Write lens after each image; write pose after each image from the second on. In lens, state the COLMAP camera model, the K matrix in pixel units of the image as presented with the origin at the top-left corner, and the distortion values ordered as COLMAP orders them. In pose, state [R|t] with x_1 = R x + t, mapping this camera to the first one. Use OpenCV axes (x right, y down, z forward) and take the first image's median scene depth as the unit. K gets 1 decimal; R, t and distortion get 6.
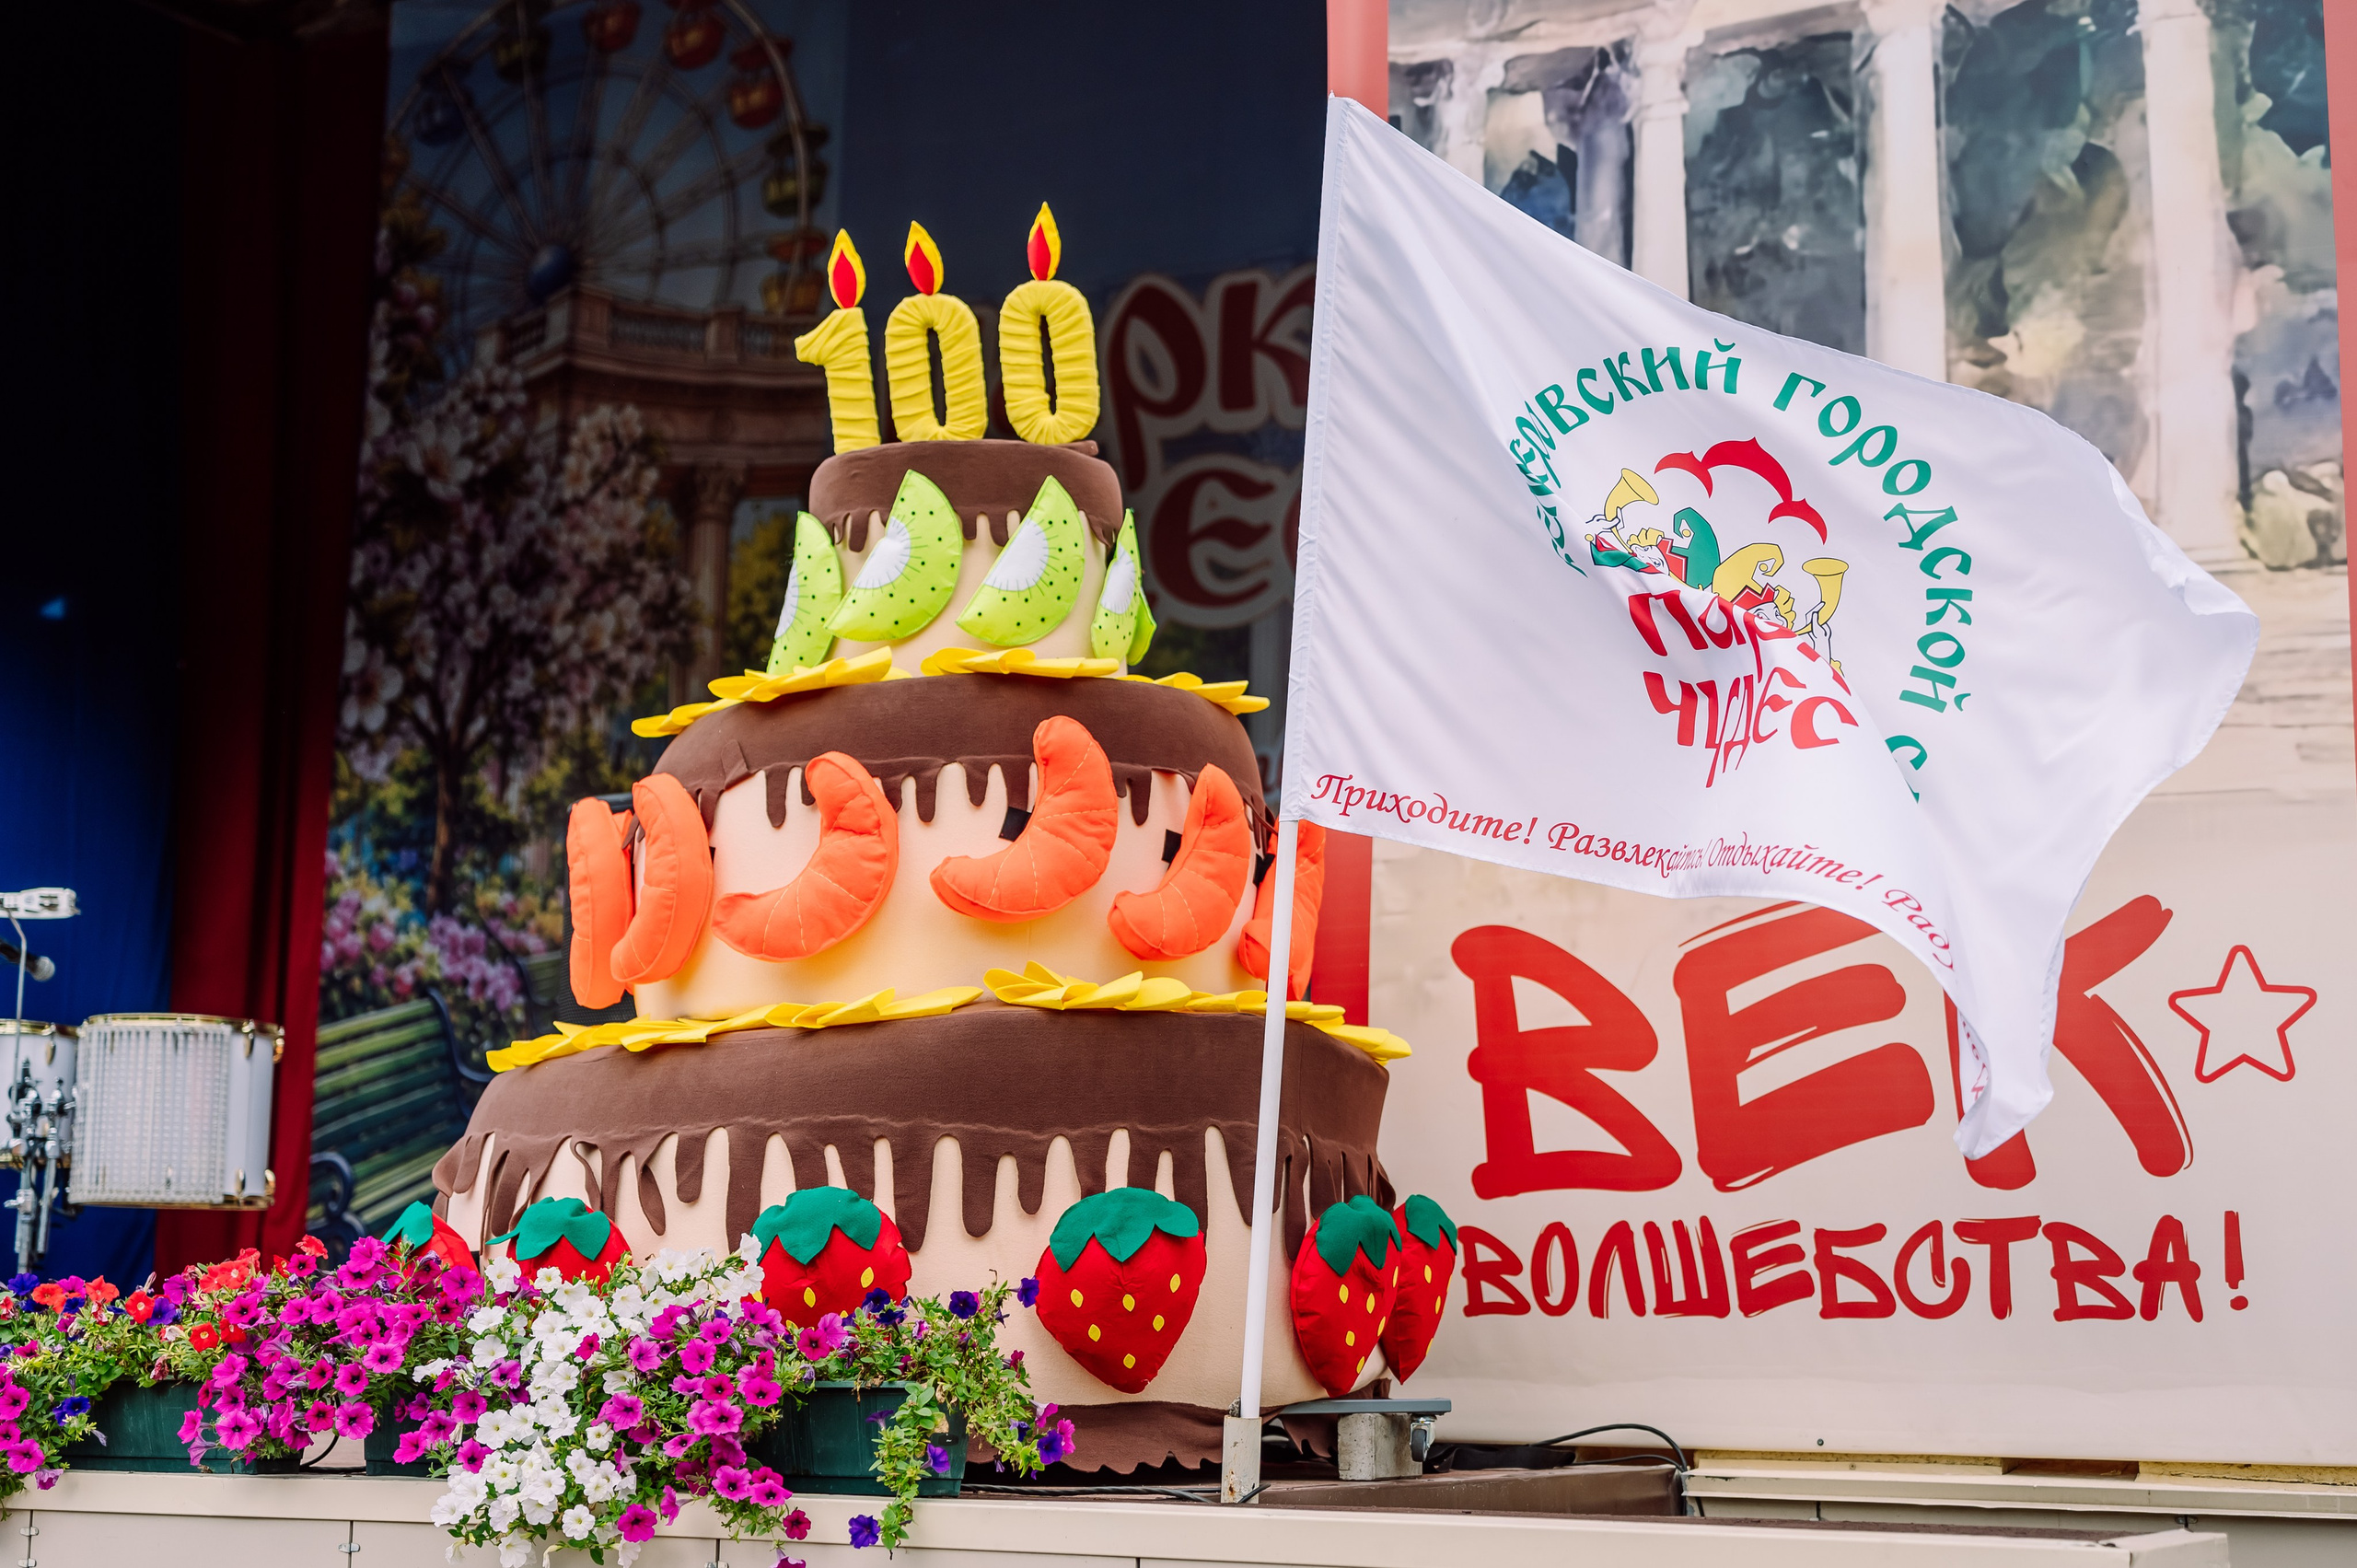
lens RADIAL K [[3343.1, 0, 1178.7], [0, 3343.1, 808.1], [0, 0, 1]] dist [0.027437, -0.020091]
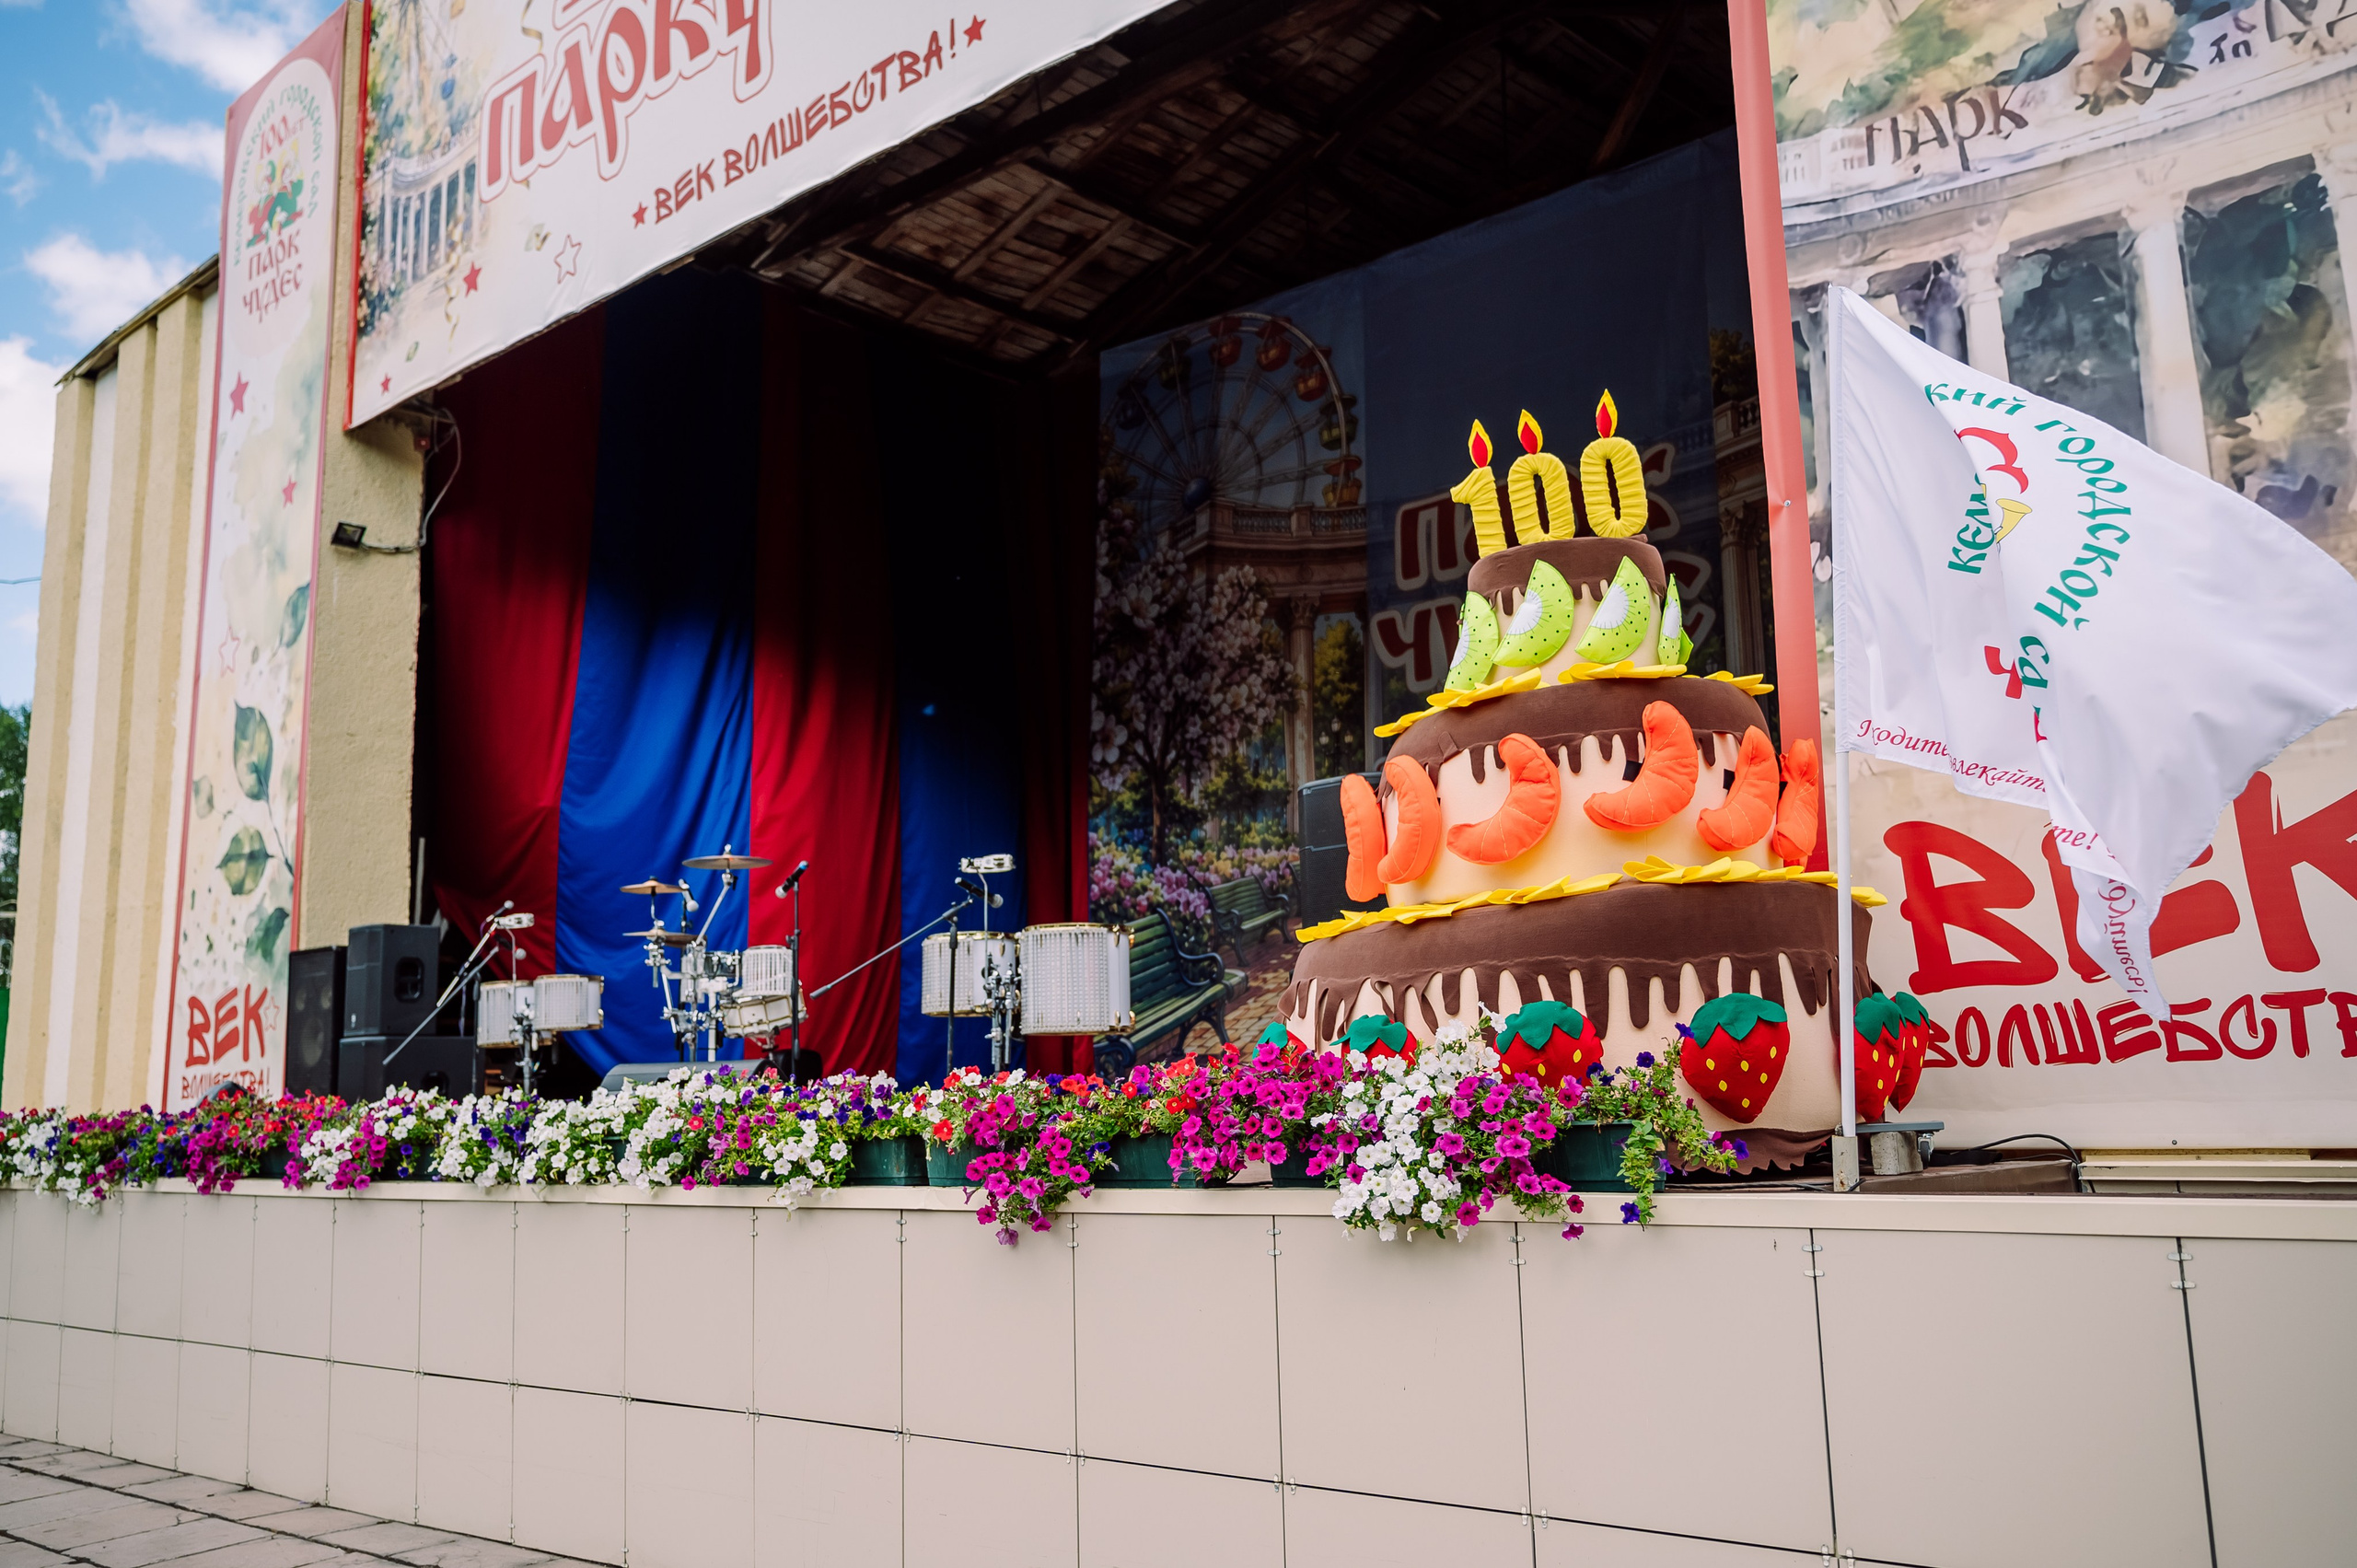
lens RADIAL K [[1904.5, 0, 1178.5], [0, 1904.5, 784.0], [0, 0, 1]] dist [0.009303, 0.002489]
pose [[0.982682, -0.062570, -0.174416, -0.093764], [0.061173, 0.998038, -0.013380, 0.008999], [0.174911, 0.002479, 0.984581, 0.056479]]
